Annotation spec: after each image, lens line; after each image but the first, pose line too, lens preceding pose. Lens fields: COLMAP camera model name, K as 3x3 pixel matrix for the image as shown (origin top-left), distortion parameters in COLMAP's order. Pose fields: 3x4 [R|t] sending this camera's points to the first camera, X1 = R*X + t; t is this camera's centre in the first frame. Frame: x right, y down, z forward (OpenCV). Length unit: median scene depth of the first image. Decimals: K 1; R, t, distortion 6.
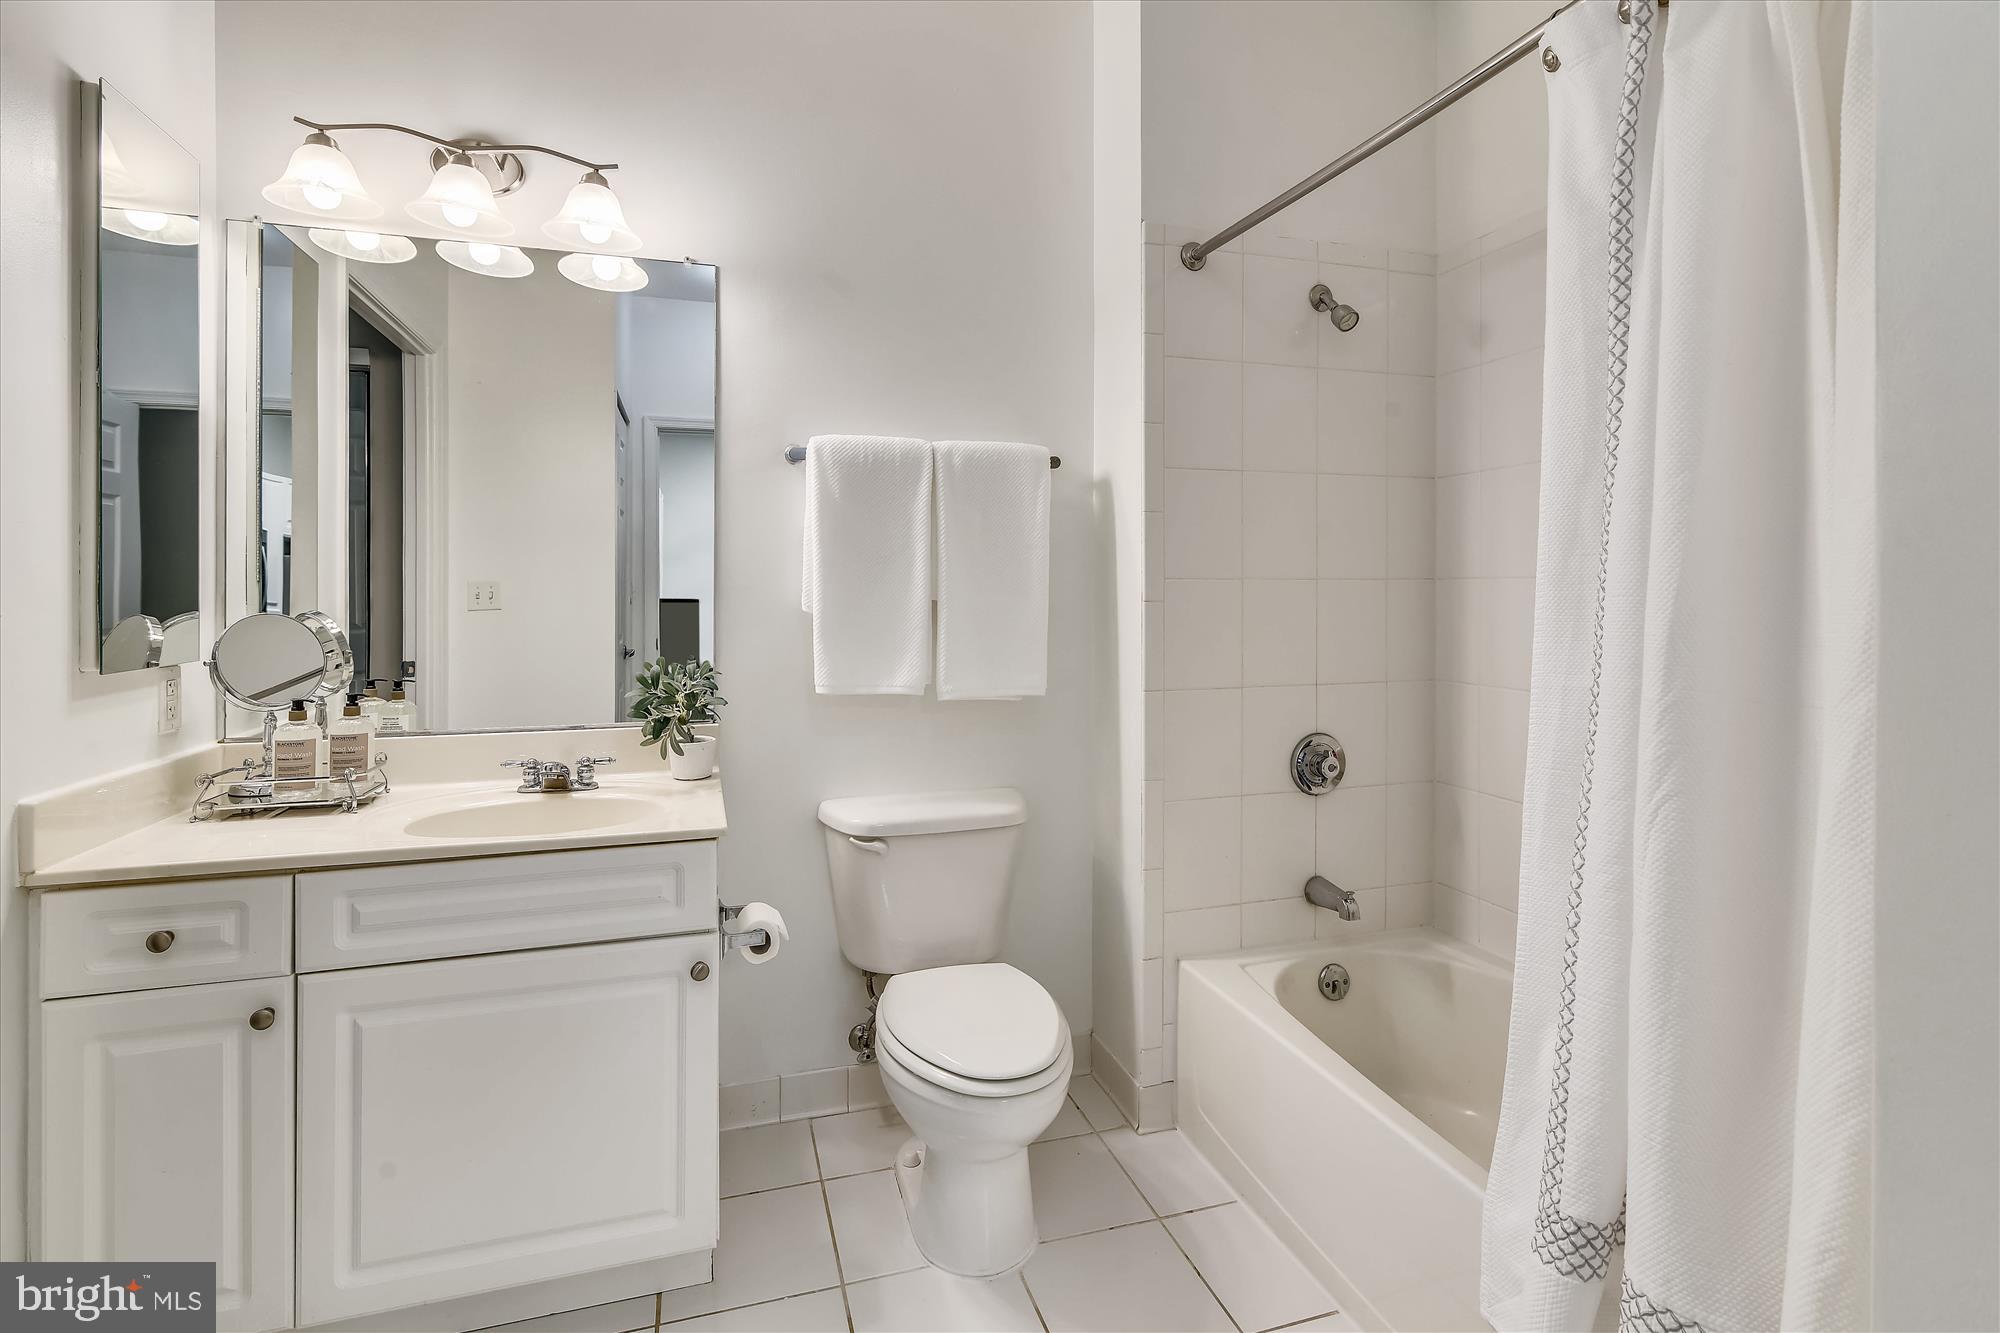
lens RADIAL K [[919.4, 0, 945.6], [0, 919.4, 587.6], [0, 0, 1]] dist [-0.003606, -0.001685]
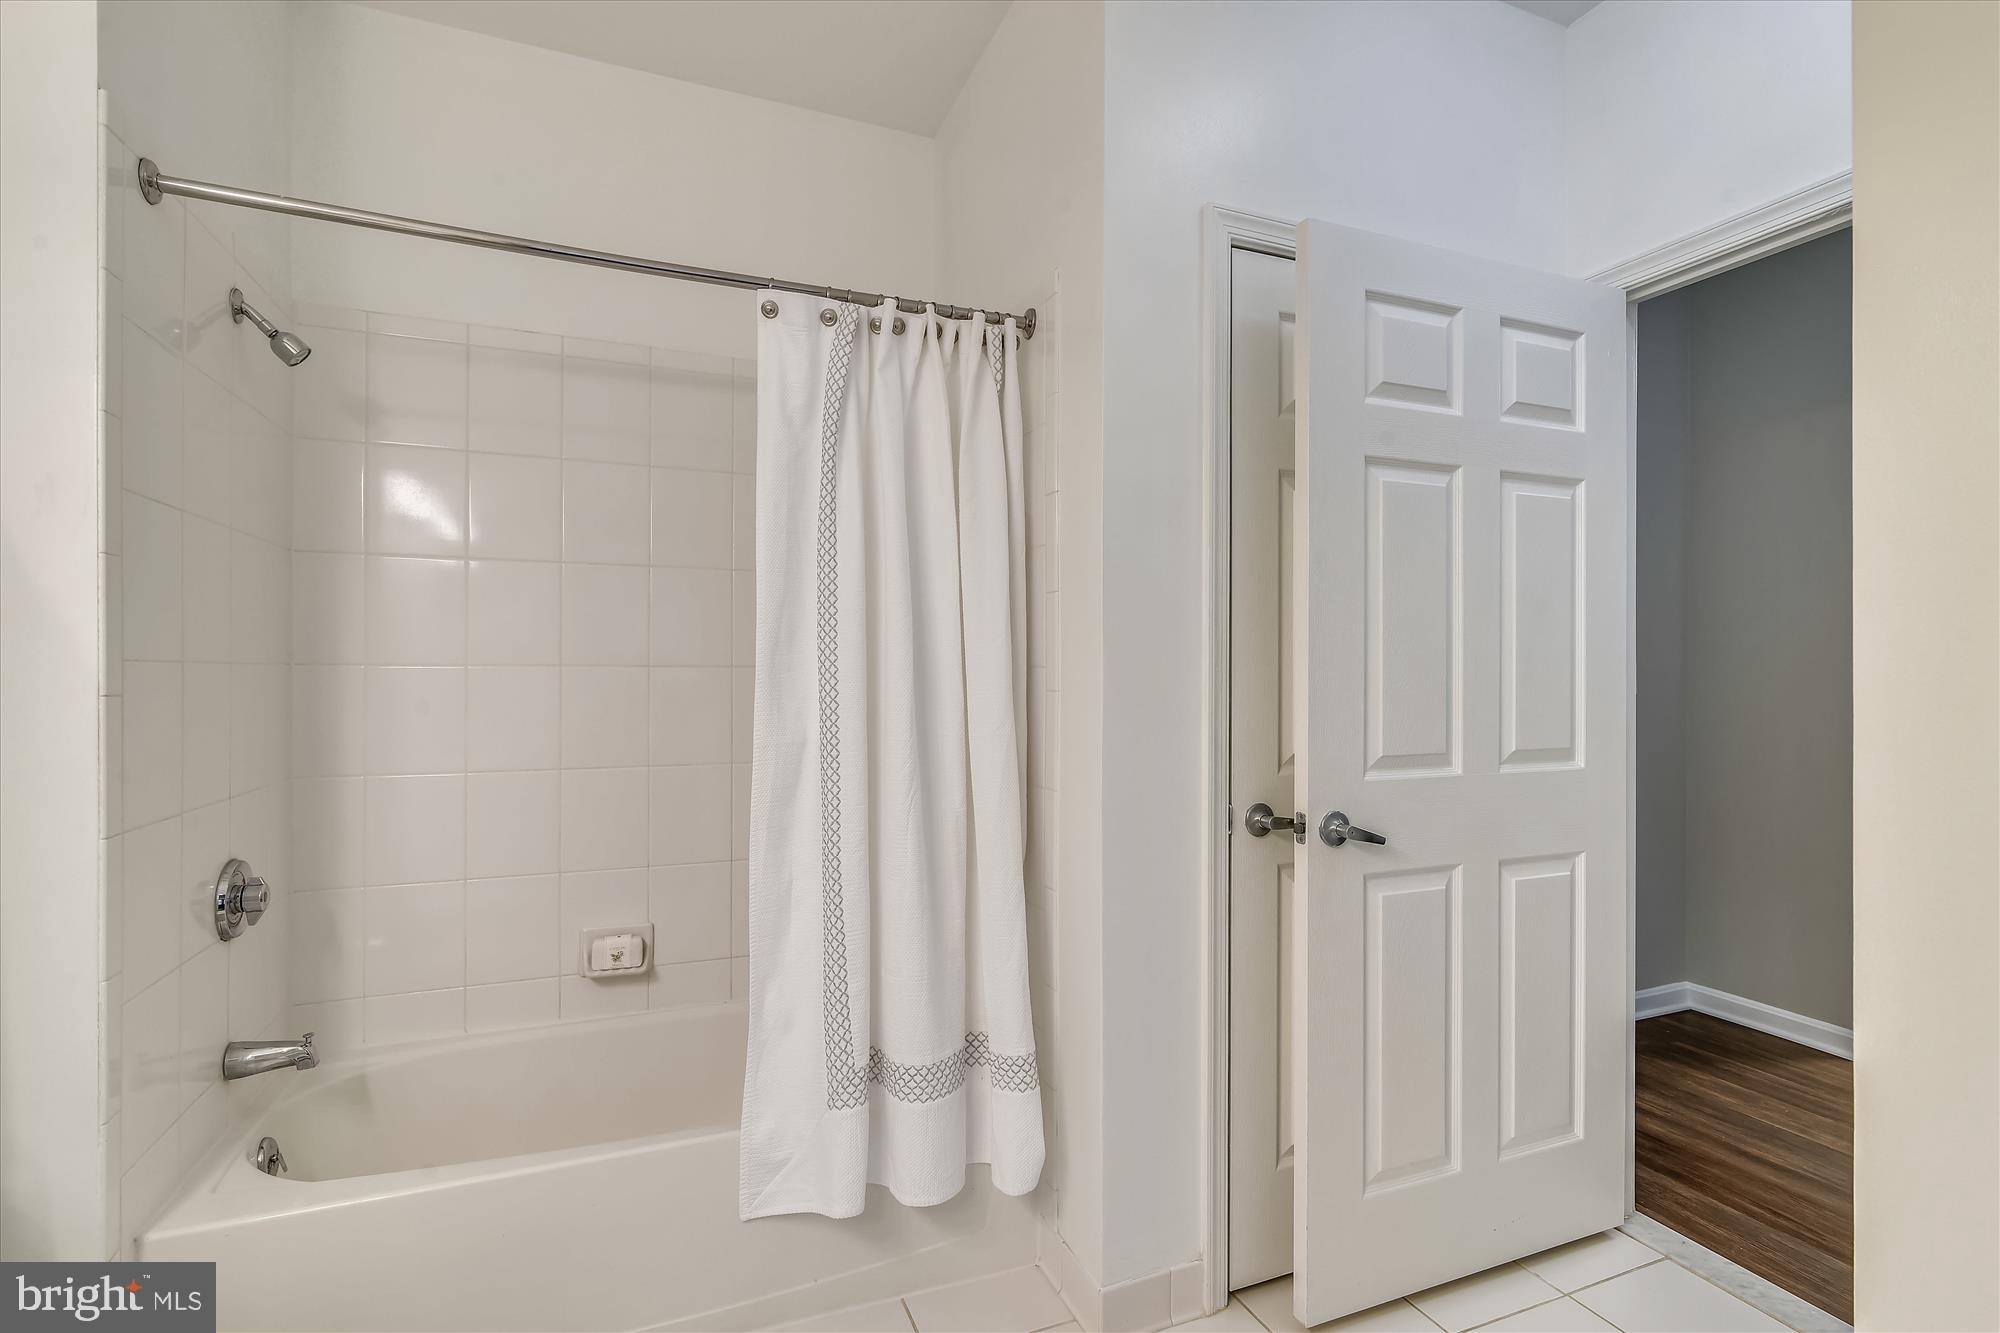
lens RADIAL K [[919.4, 0, 1003.4], [0, 919.4, 669.8], [0, 0, 1]] dist [-0.003606, -0.001685]
pose [[-0.095813, 0.008776, 0.995361, -0.466550], [-0.010621, 0.999895, -0.009838, -0.003109], [-0.995343, -0.011514, -0.095710, 0.450497]]
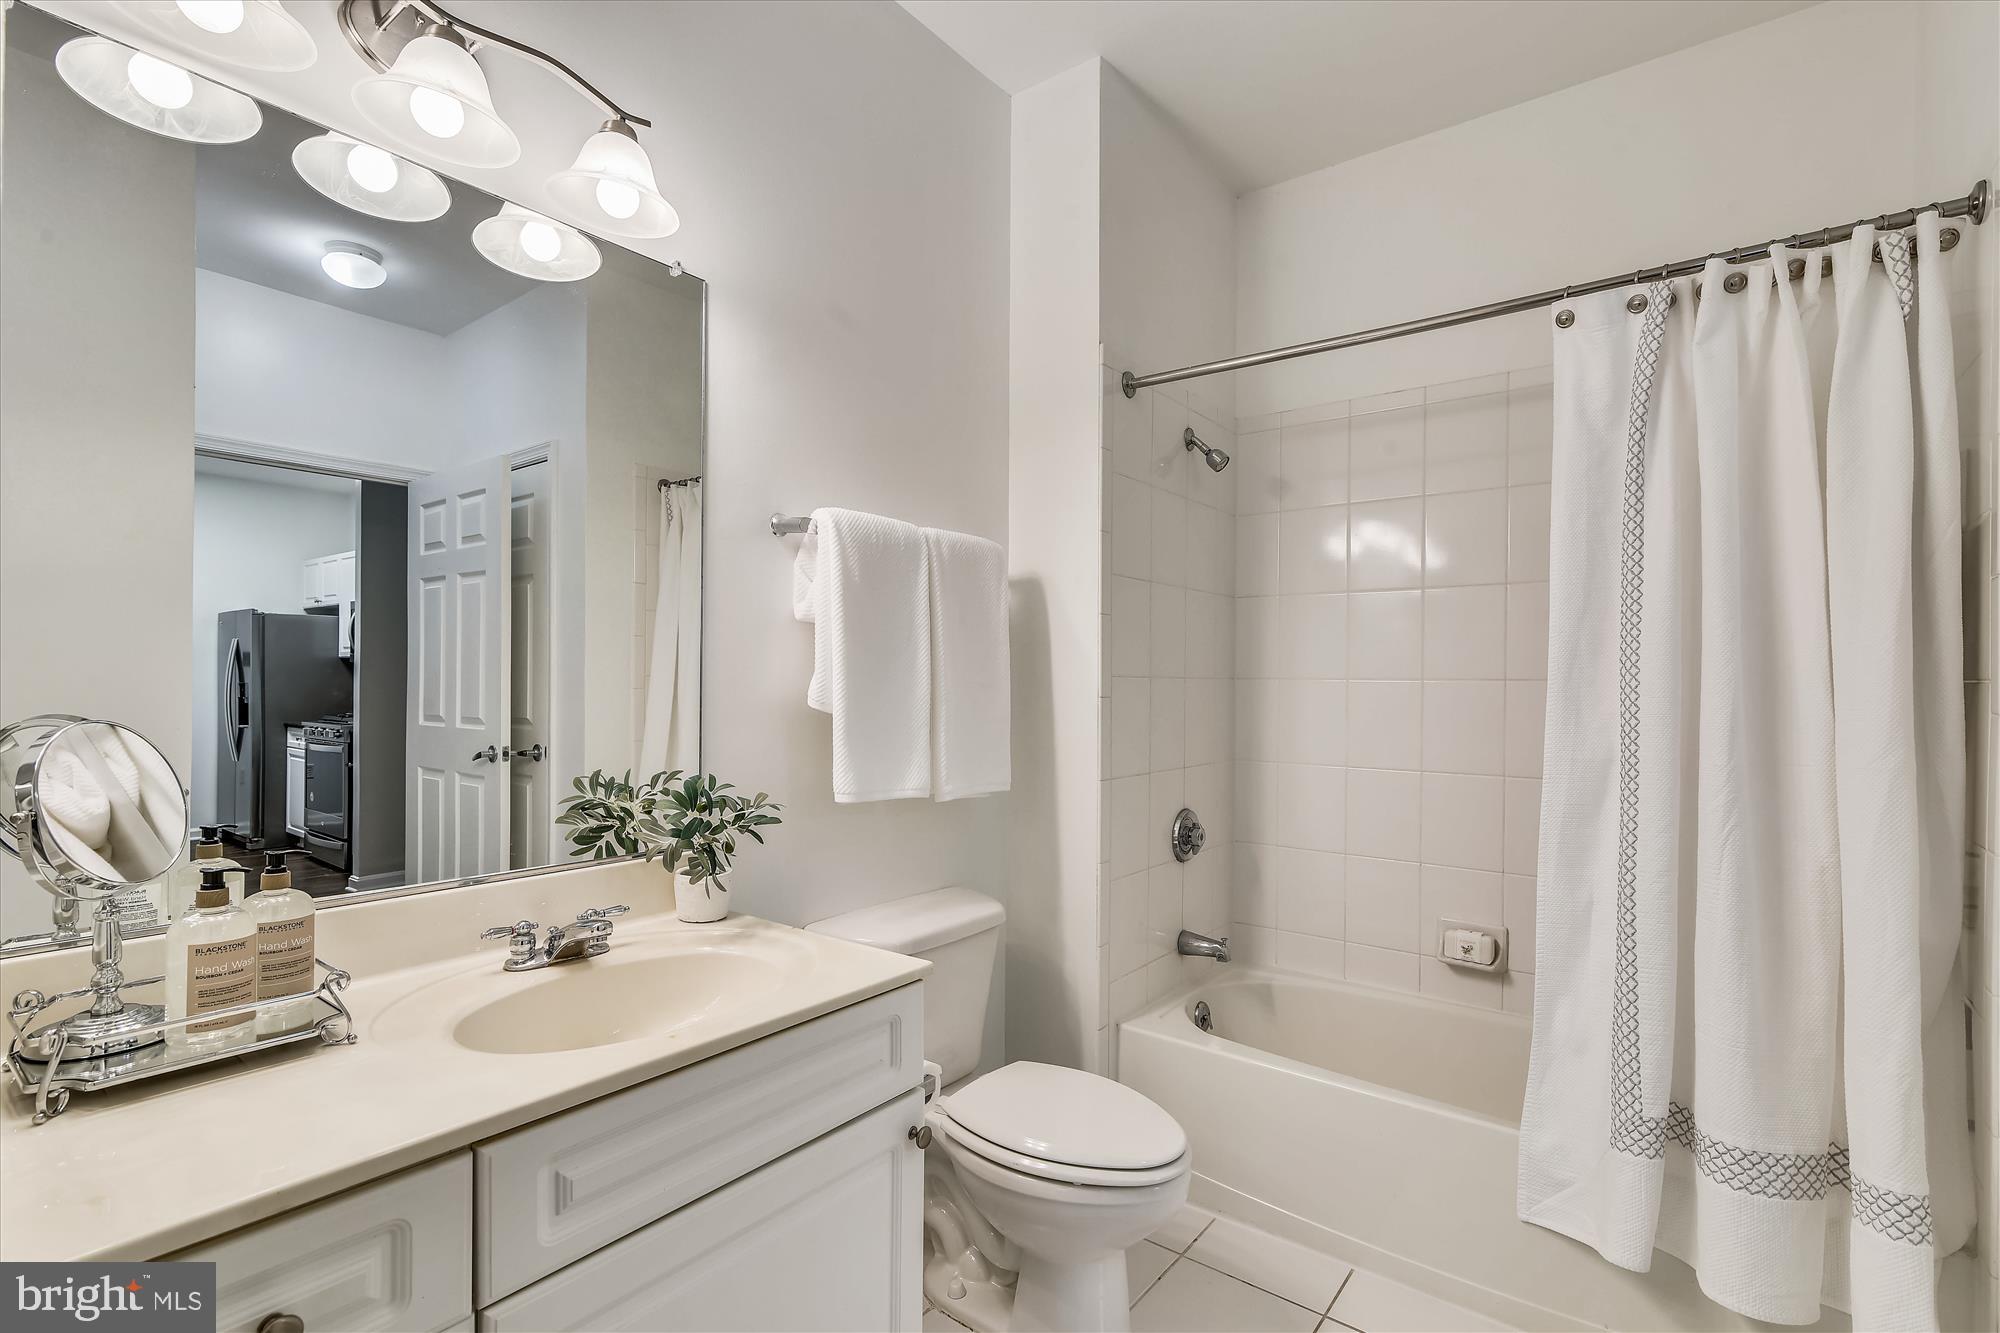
lens RADIAL K [[919.4, 0, 991.8], [0, 919.4, 679.9], [0, 0, 1]] dist [-0.003606, -0.001685]
pose [[0.816221, 0.011896, 0.577618, -0.512302], [-0.015931, 0.999871, 0.001920, -0.005756], [-0.577521, -0.010769, 0.816305, 0.196510]]
